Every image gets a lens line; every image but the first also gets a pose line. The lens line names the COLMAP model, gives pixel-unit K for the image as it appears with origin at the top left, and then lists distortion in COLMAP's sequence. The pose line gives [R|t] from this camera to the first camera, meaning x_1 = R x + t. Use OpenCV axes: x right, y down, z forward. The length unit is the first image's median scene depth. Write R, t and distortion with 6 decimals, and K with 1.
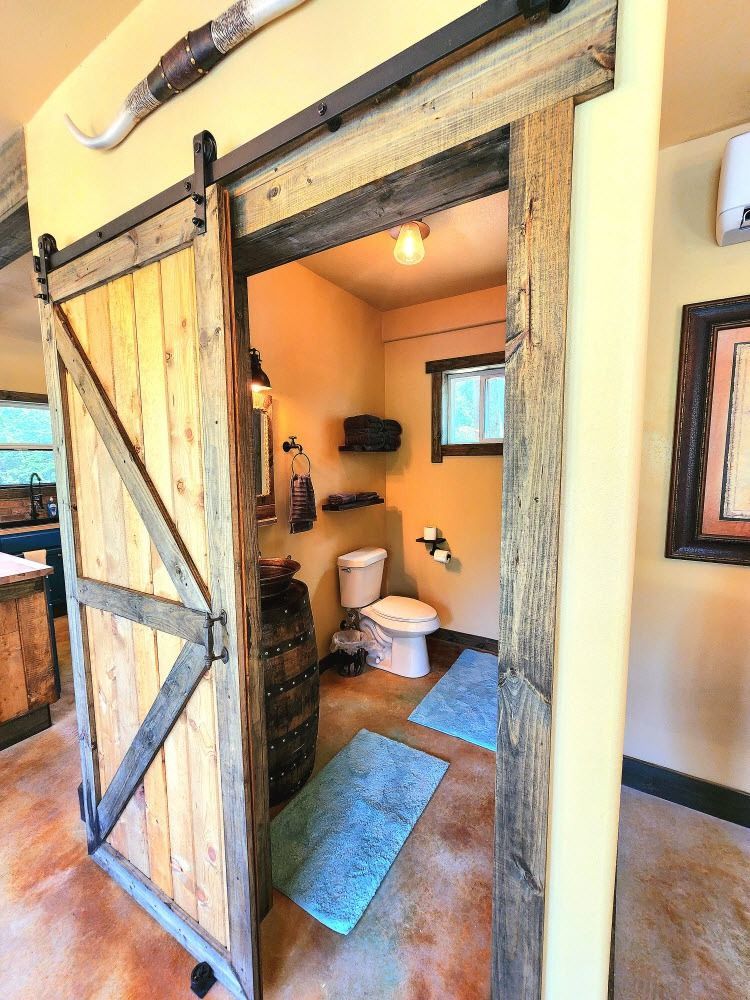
lens RADIAL K [[410.2, 0, 379.0], [0, 410.2, 501.2], [0, 0, 1]] dist [0.002146, 0.000198]
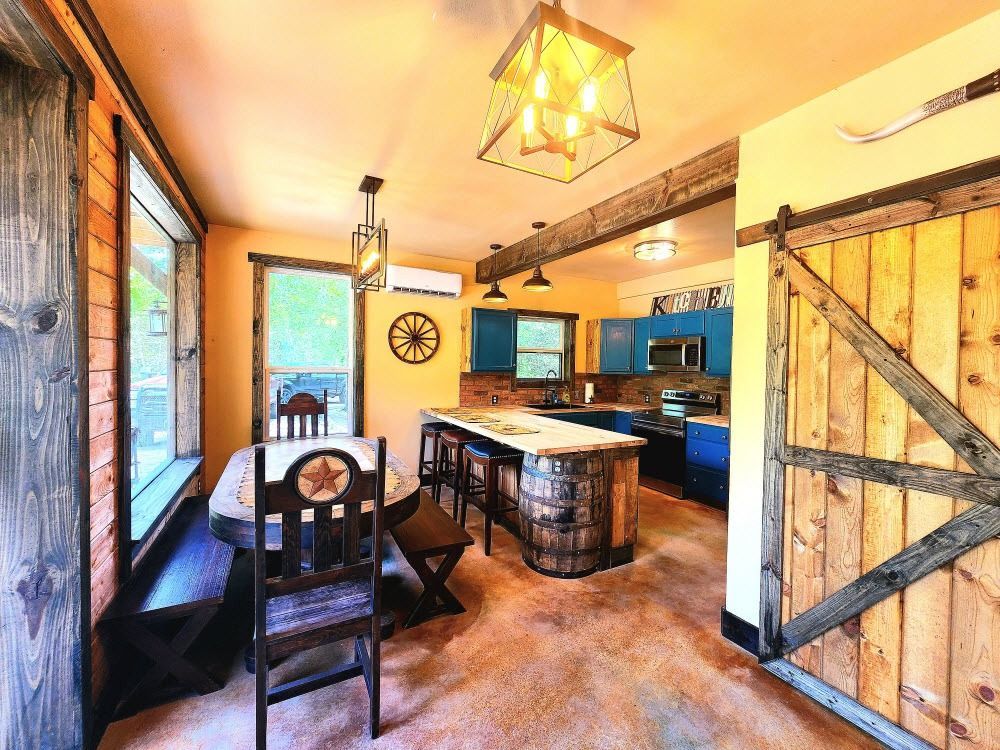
lens RADIAL K [[410.2, 0, 499.5], [0, 410.2, 371.6], [0, 0, 1]] dist [0.002146, 0.000198]
pose [[0.860258, 0.034085, -0.508719, -0.939238], [-0.079095, 0.994605, -0.067111, 0.121124], [0.503687, 0.097970, 0.858313, -0.724283]]
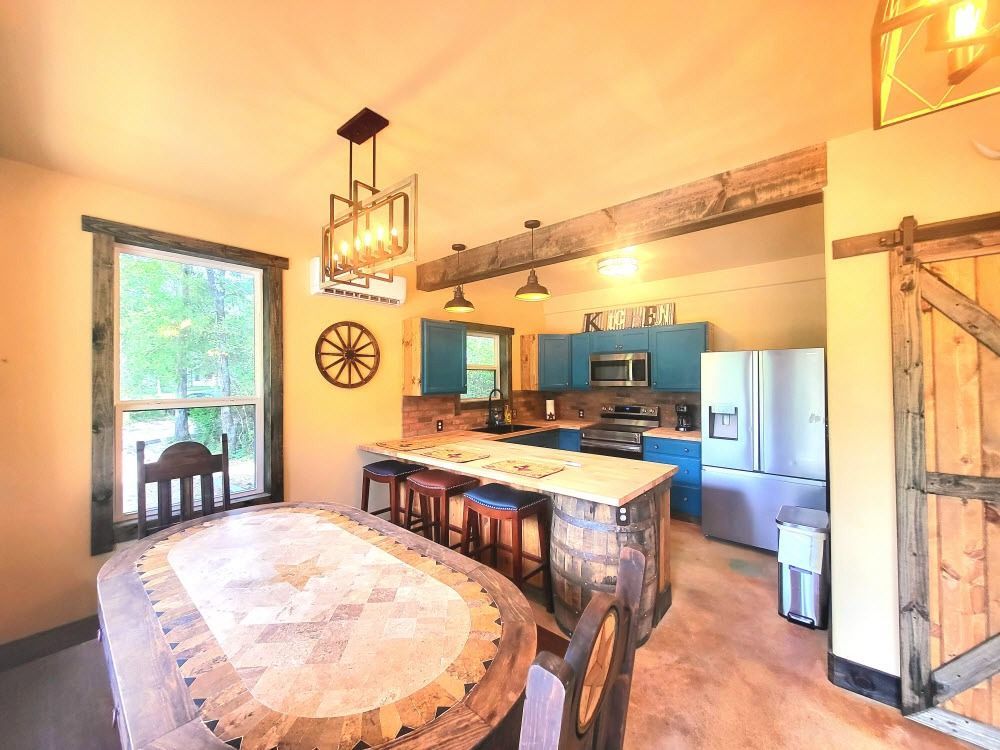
lens RADIAL K [[391.1, 0, 498.1], [0, 391.1, 373.9], [0, 0, 1]] dist [0.000727, -0.000714]
pose [[0.985470, 0.000979, -0.169845, -1.982556], [-0.020177, 0.993577, -0.111344, 0.050658], [0.168646, 0.113153, 0.979160, -0.464053]]
